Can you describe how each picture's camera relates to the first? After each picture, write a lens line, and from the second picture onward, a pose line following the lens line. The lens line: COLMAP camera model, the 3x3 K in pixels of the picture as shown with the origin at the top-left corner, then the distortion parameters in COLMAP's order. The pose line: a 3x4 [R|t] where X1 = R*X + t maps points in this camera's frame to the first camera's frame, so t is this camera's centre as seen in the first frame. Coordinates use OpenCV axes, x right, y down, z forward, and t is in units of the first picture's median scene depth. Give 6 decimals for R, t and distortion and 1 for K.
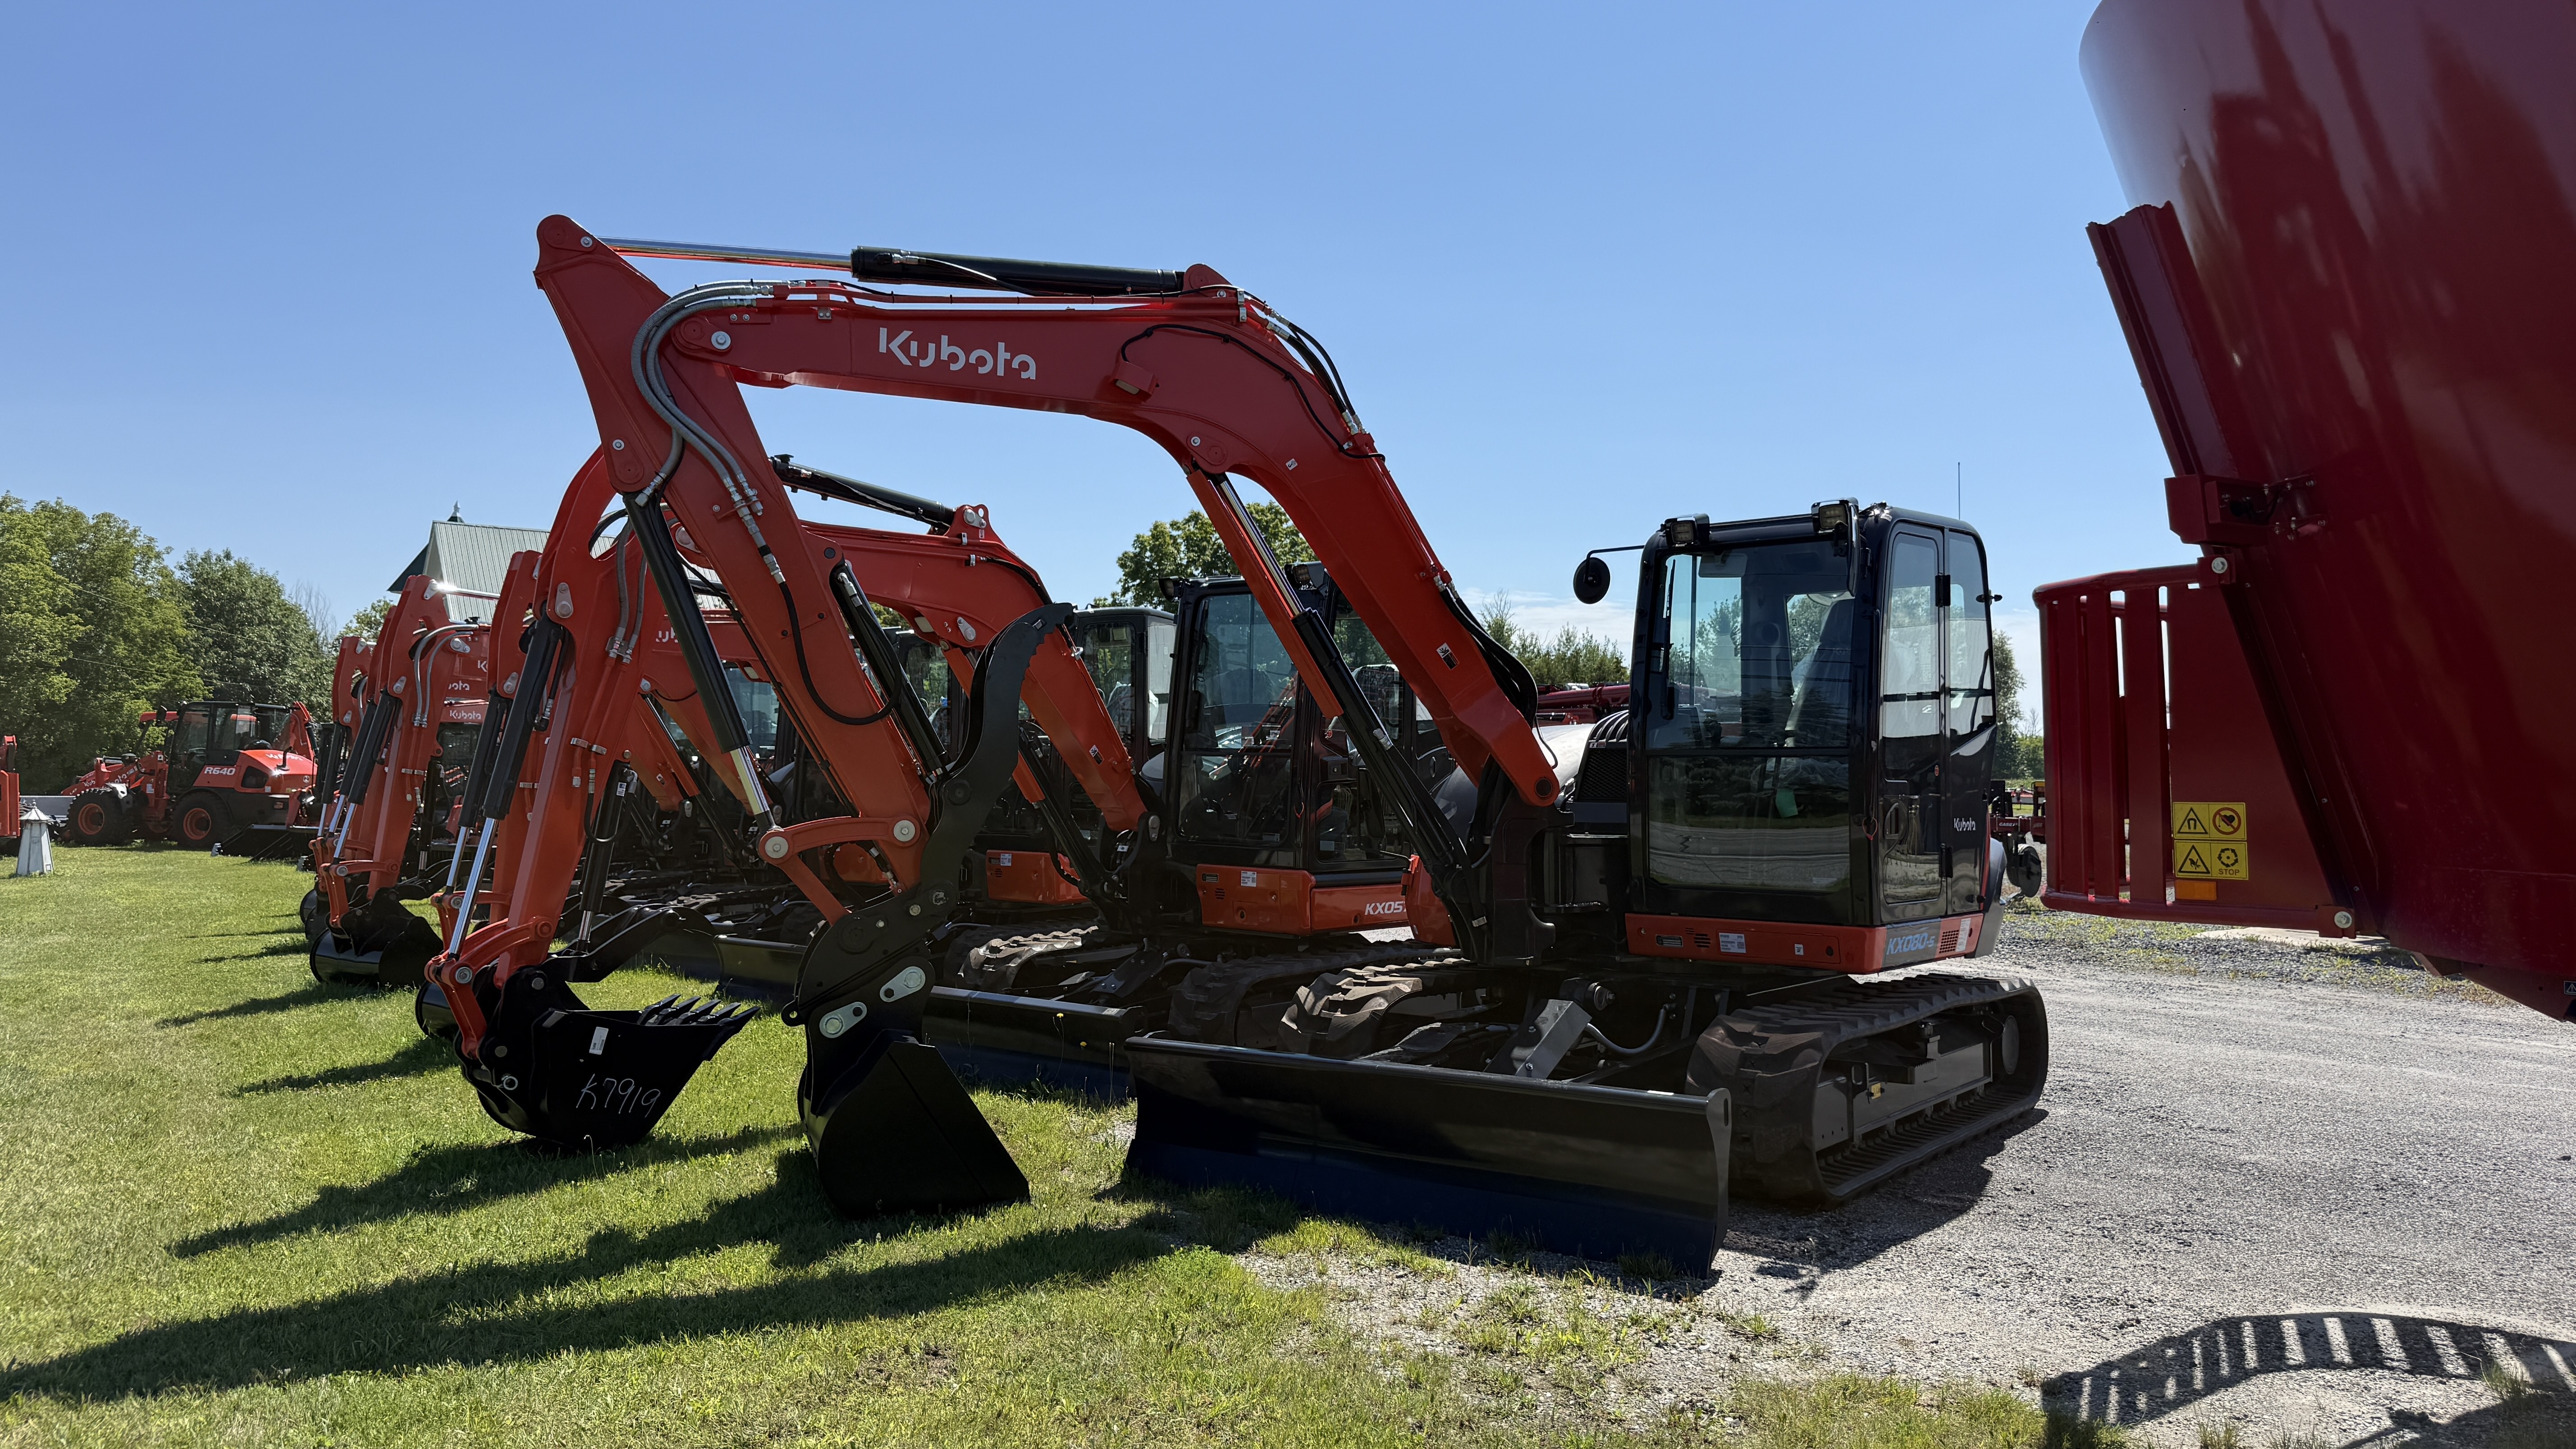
lens RADIAL K [[1814.4, 0, 1288.0], [0, 1814.4, 724.5], [0, 0, 1]] dist [0.084972, -0.168008]
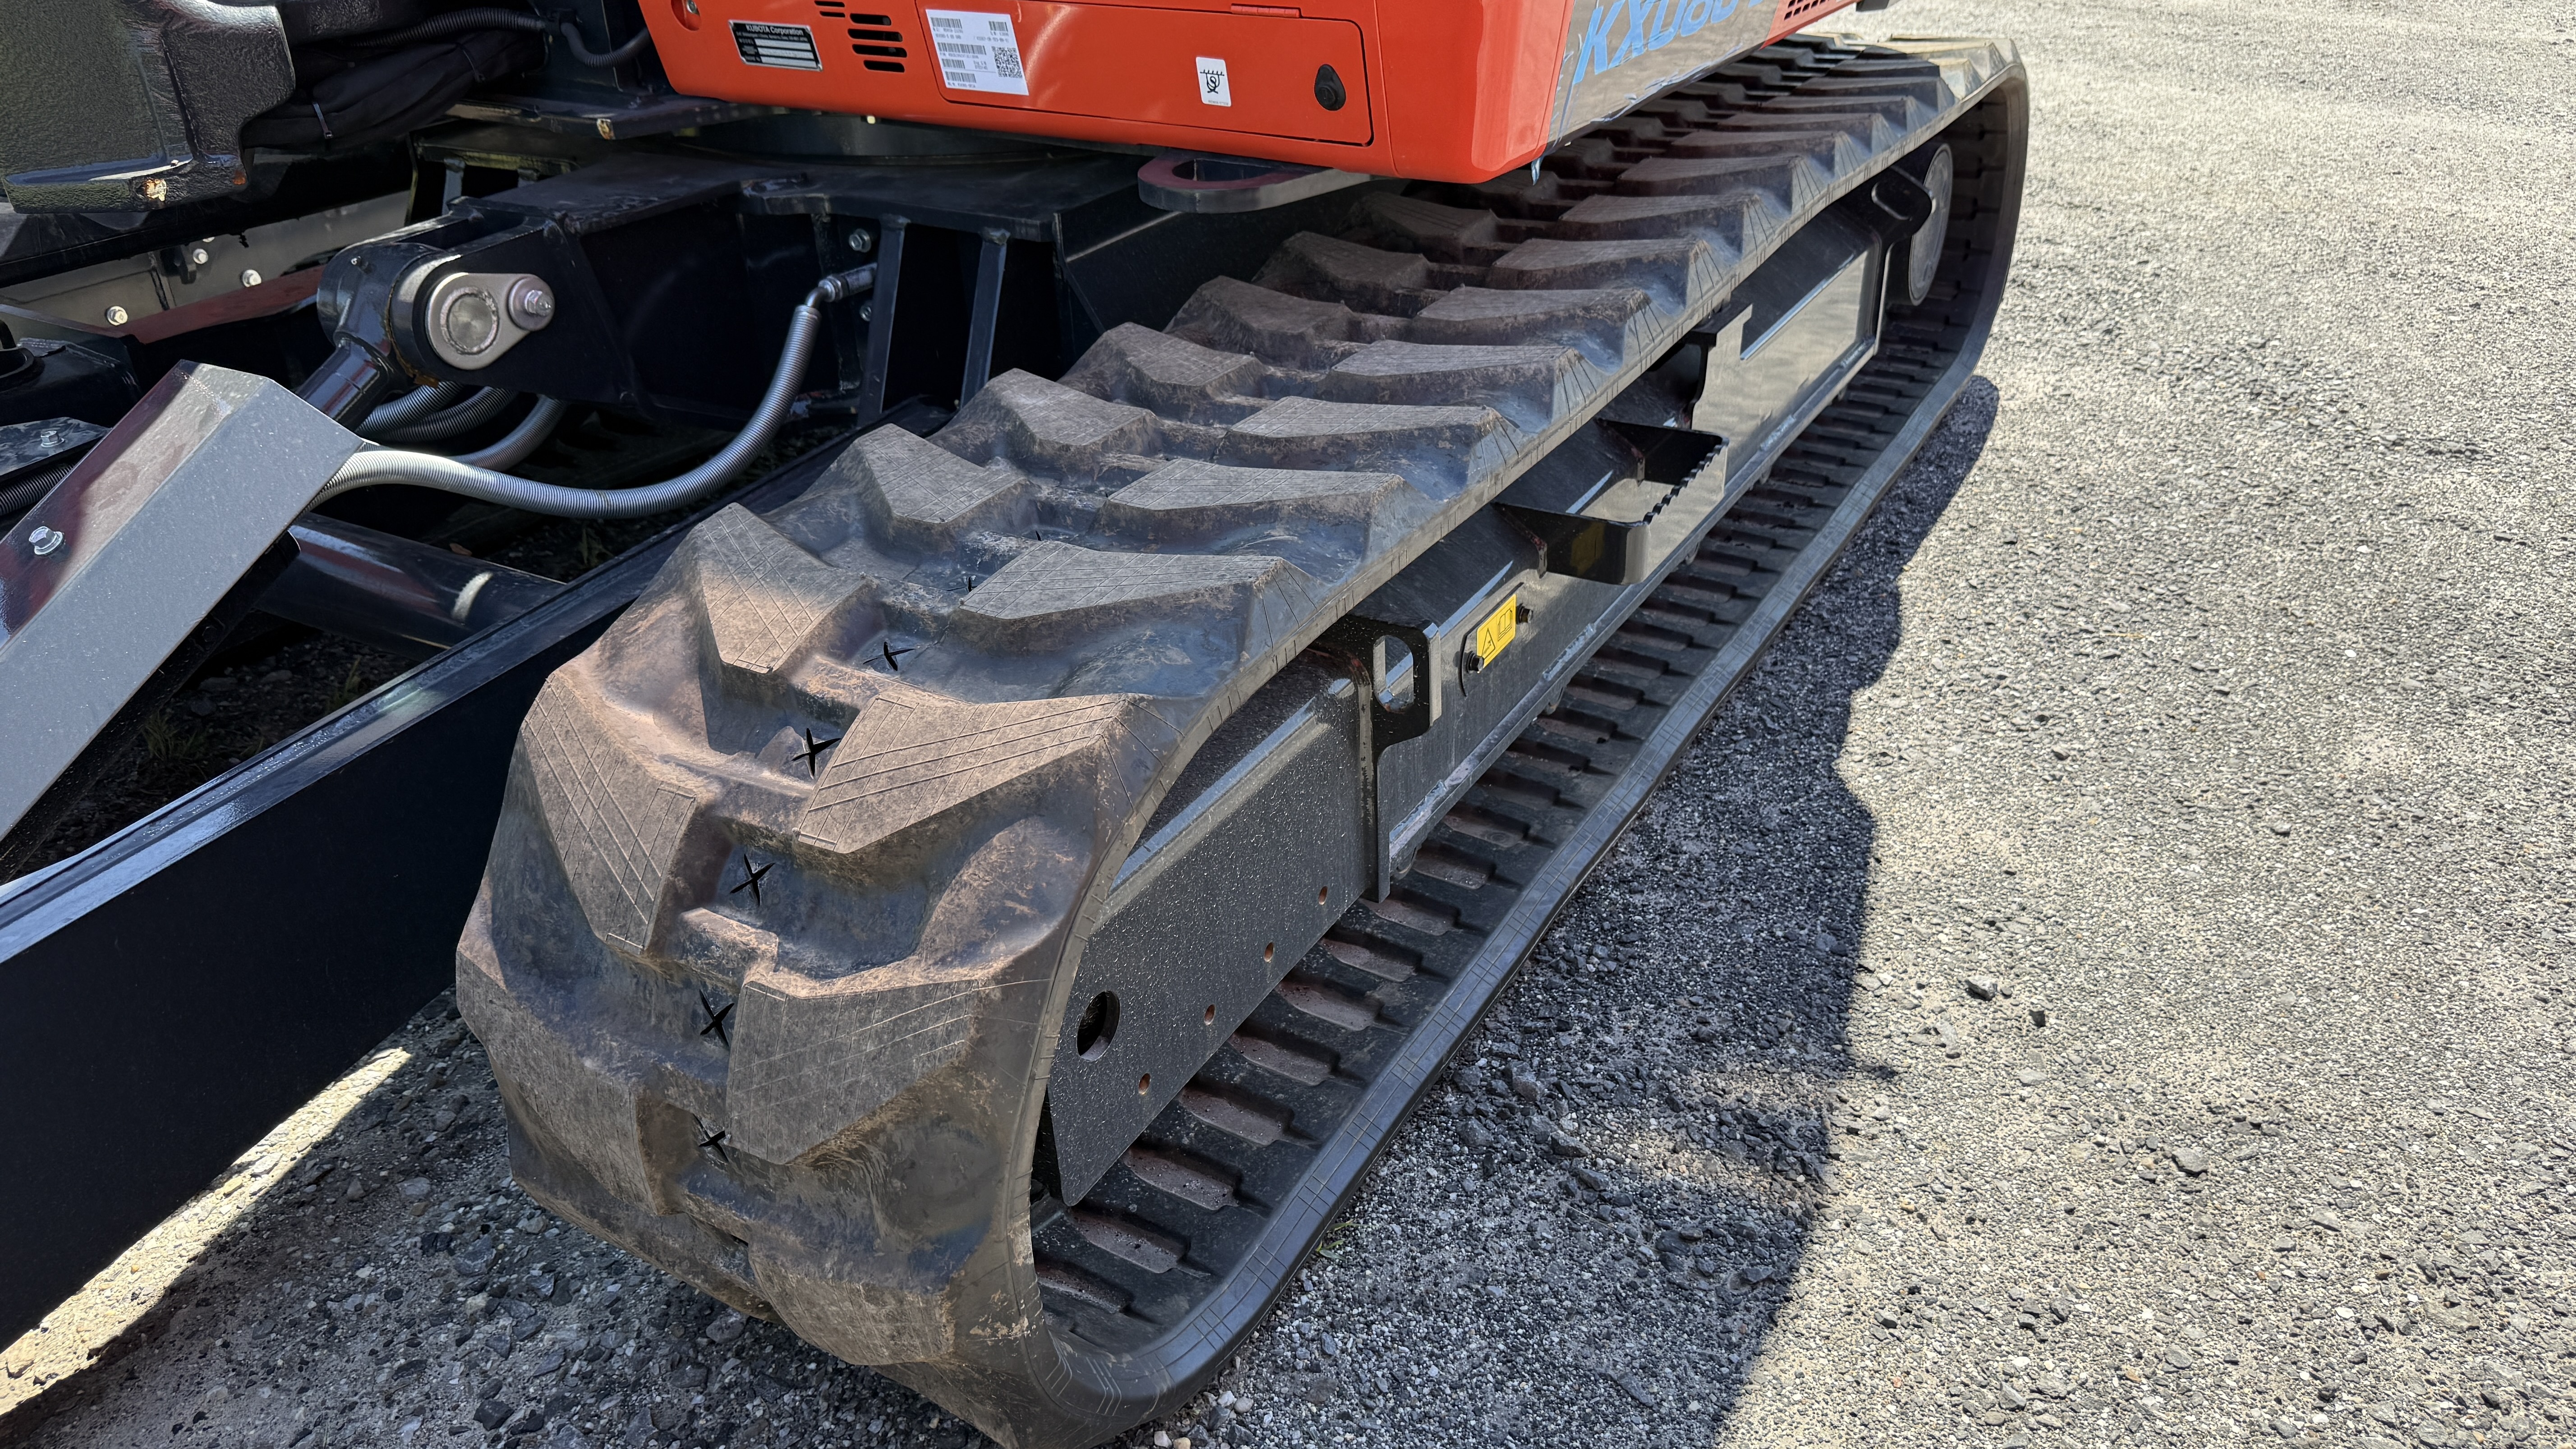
lens RADIAL K [[1814.4, 0, 1288.0], [0, 1814.4, 724.5], [0, 0, 1]] dist [0.084972, -0.168008]
pose [[0.994155, -0.083759, 0.068117, 0.241878], [0.032889, 0.835915, 0.547873, 0.055882], [-0.102829, -0.542430, 0.833784, 0.681190]]
